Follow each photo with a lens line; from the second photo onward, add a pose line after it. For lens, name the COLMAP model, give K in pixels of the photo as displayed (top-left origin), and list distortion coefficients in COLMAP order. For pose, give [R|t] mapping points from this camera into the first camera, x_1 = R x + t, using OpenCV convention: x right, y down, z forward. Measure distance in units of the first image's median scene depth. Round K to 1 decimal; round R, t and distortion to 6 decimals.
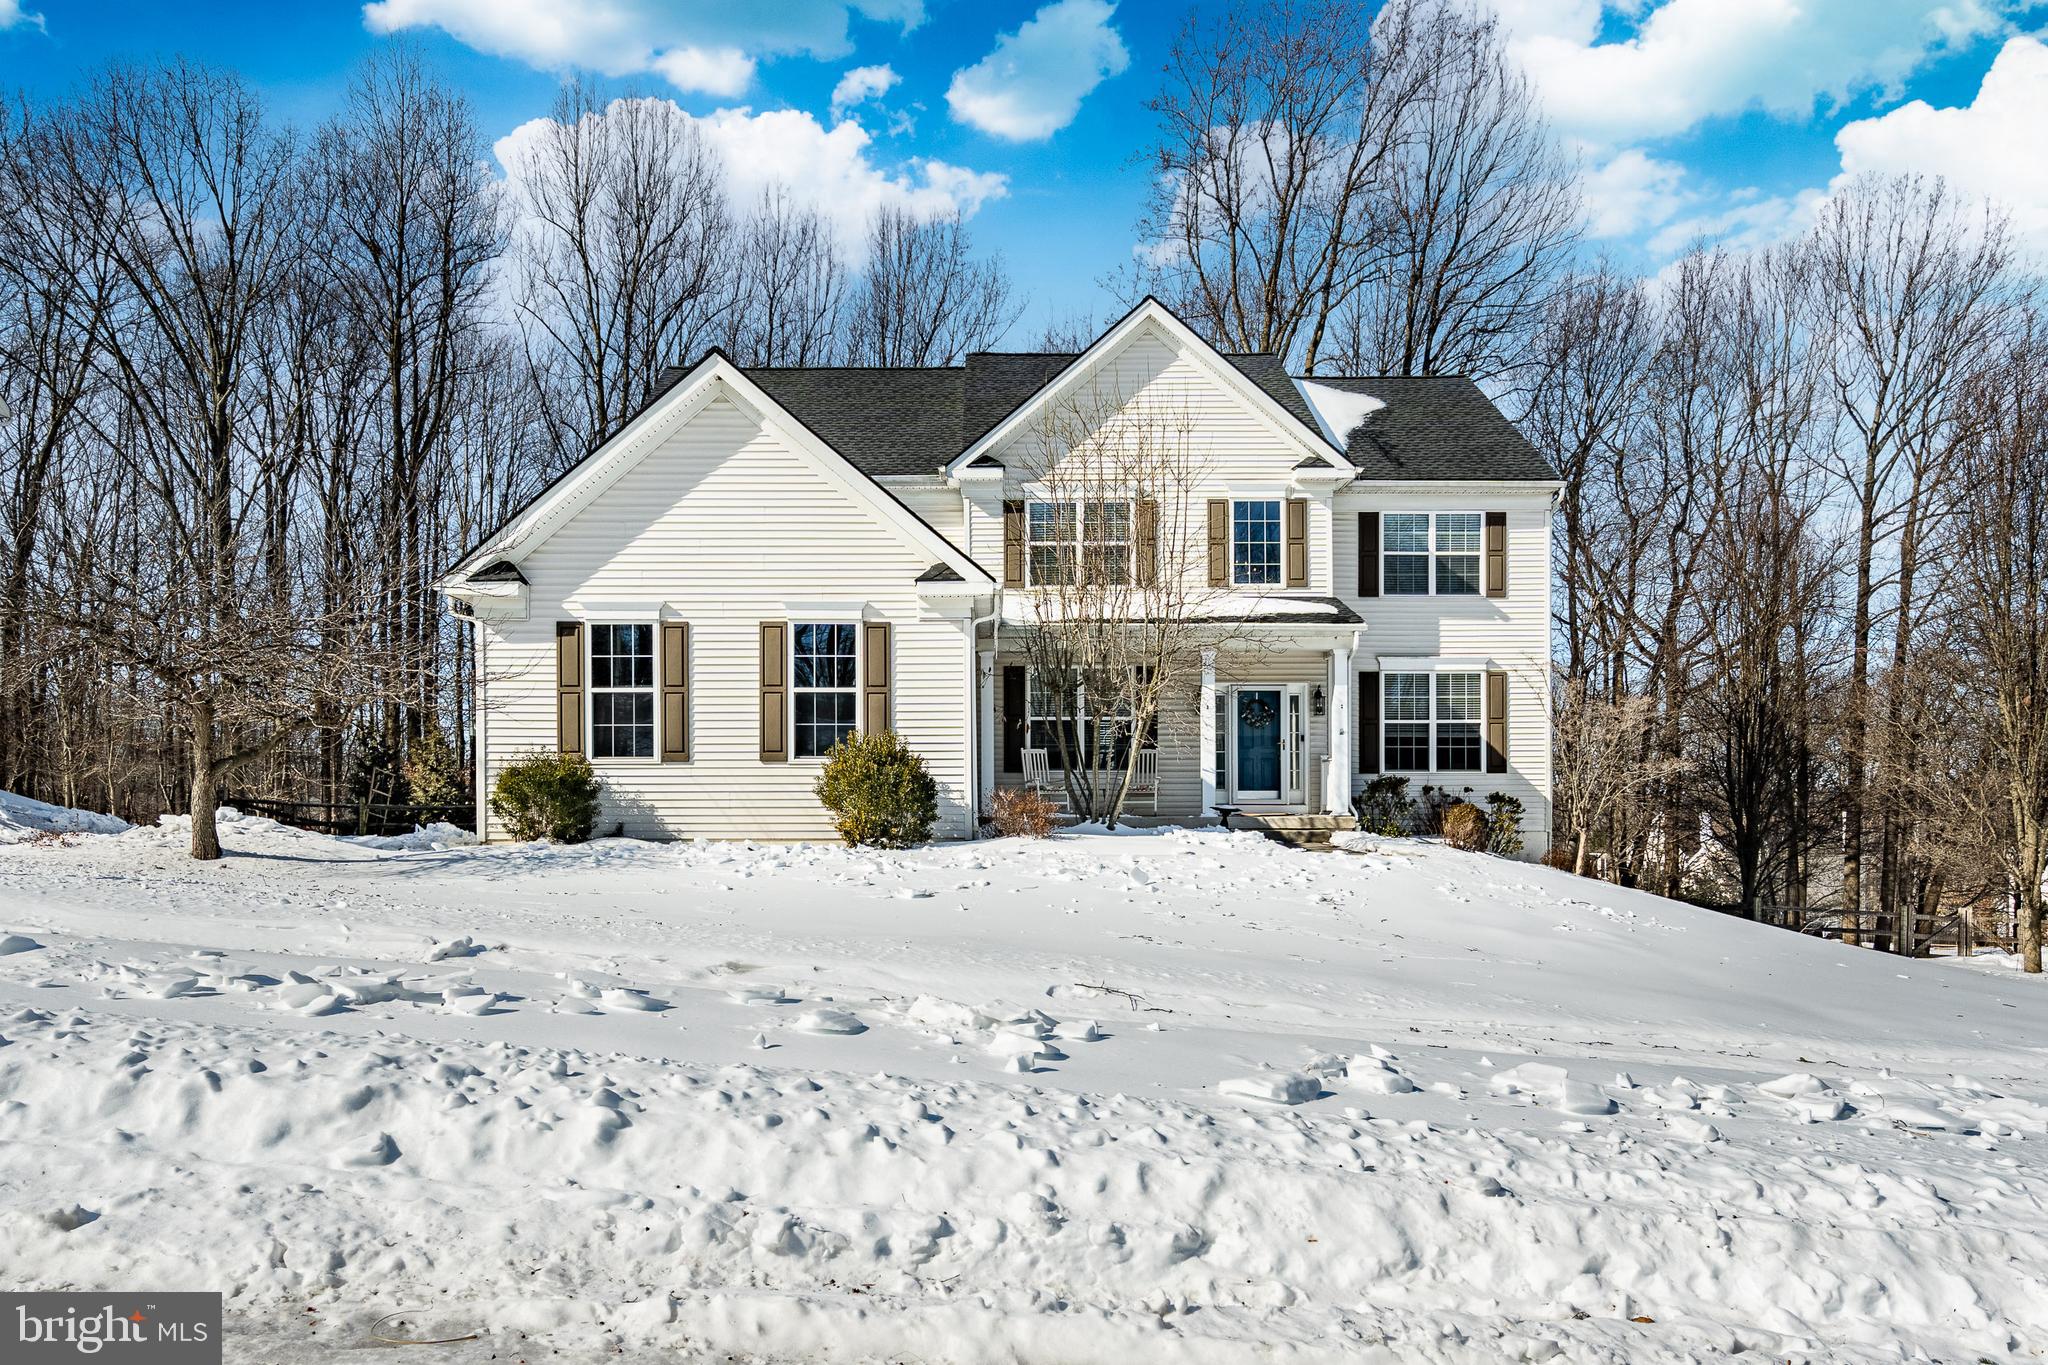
lens RADIAL K [[1224.1, 0, 1056.4], [0, 1224.1, 797.2], [0, 0, 1]] dist [0.000421, -0.000261]
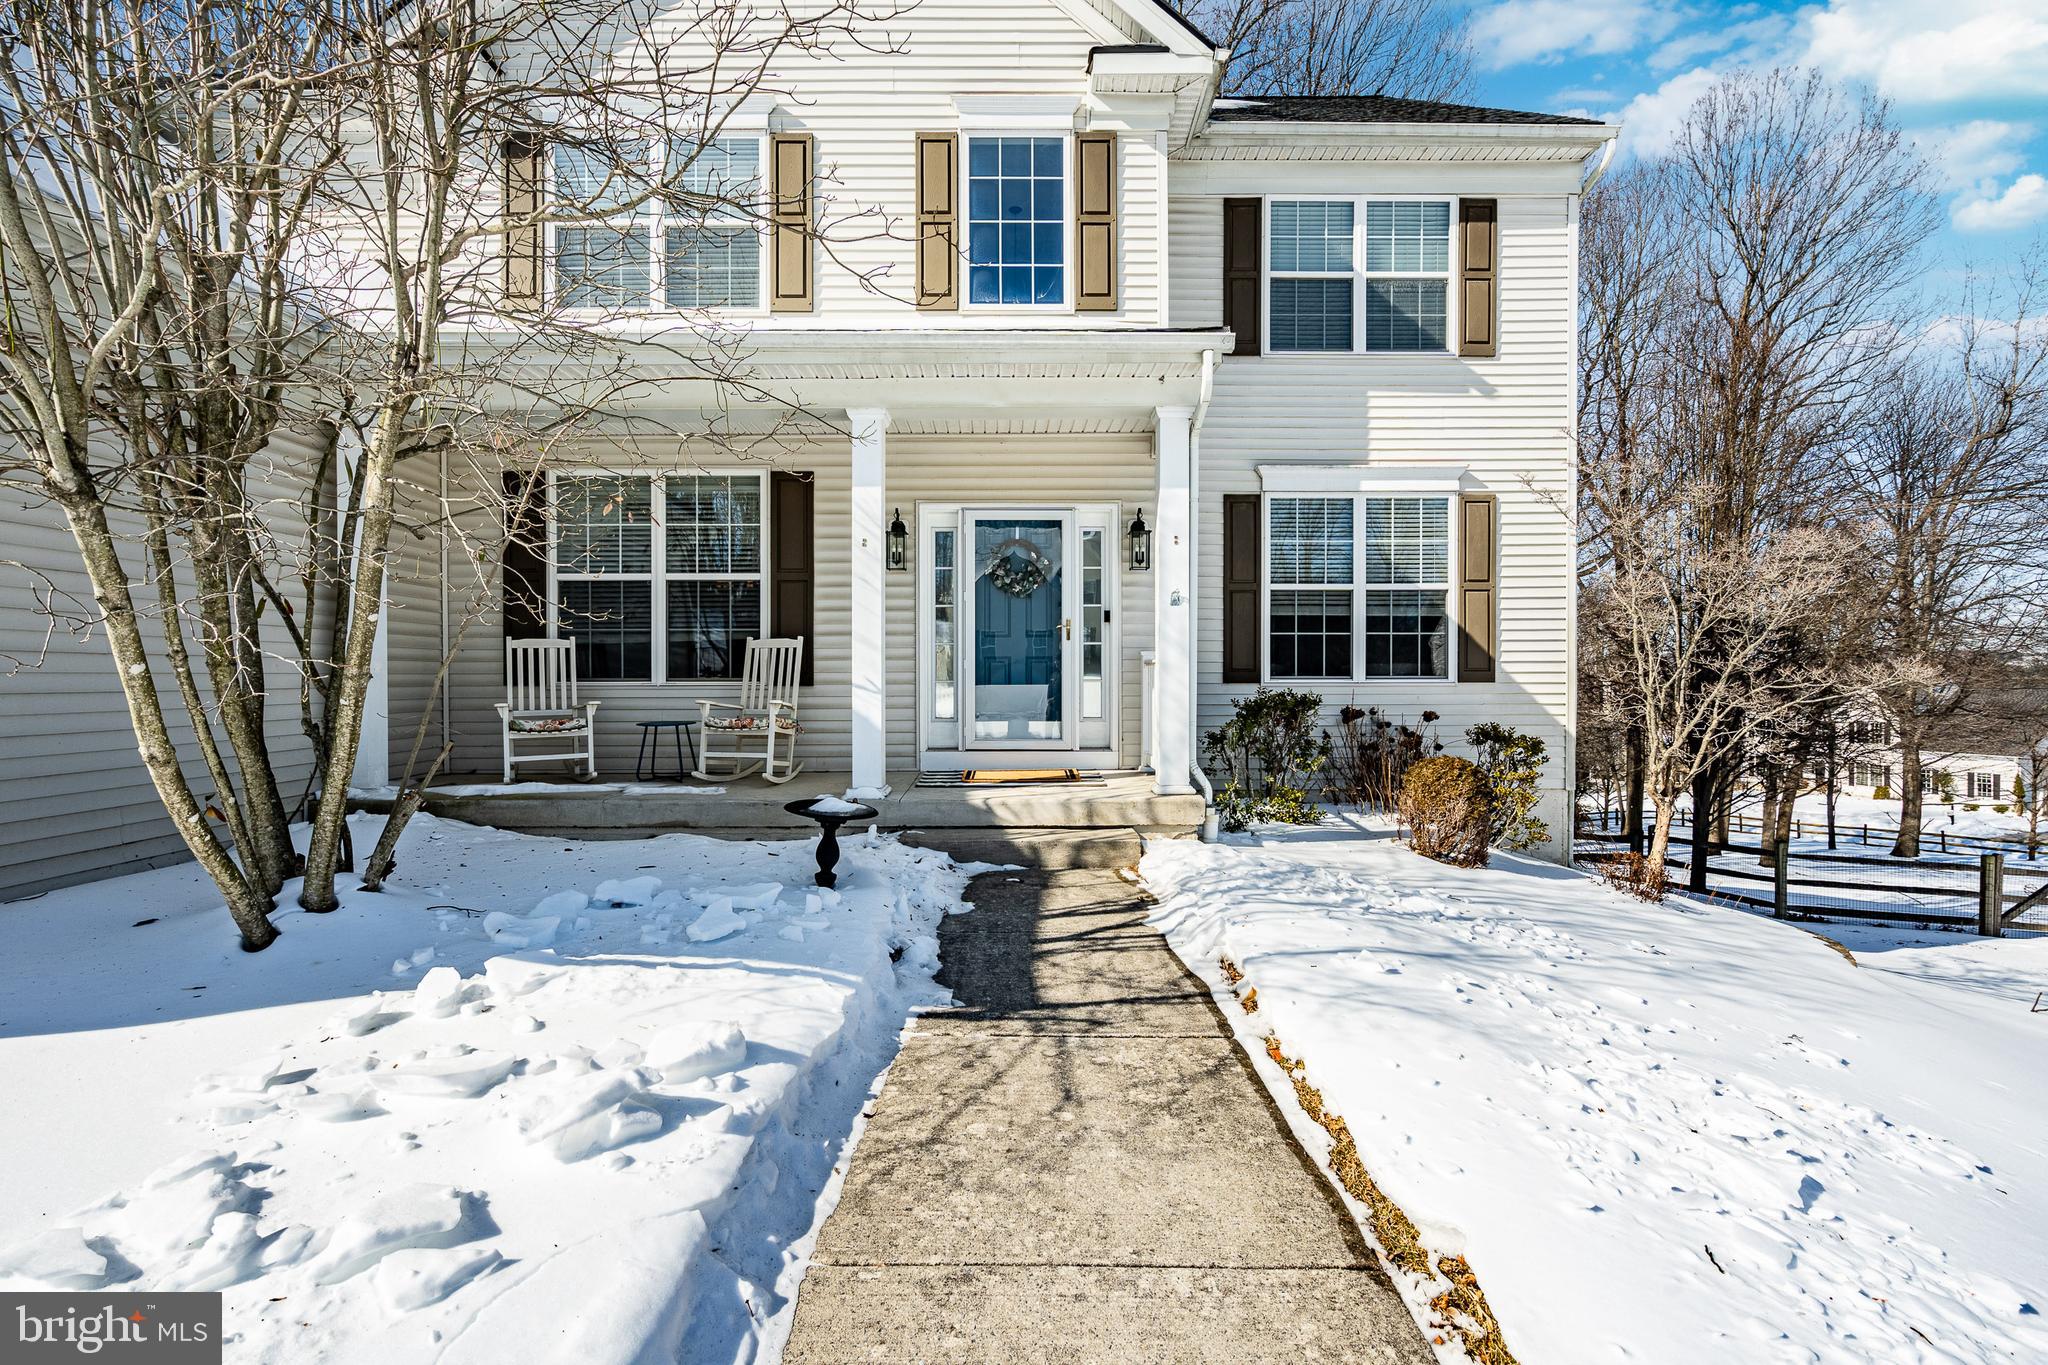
lens RADIAL K [[934.3, 0, 1024.0], [0, 934.3, 682.5], [0, 0, 1]] dist [0.004151, 0.001090]
pose [[0.999922, -0.000738, 0.012443, 0.155293], [0.000570, 0.999909, 0.013456, -0.025502], [-0.012452, -0.013448, 0.999832, 0.592826]]
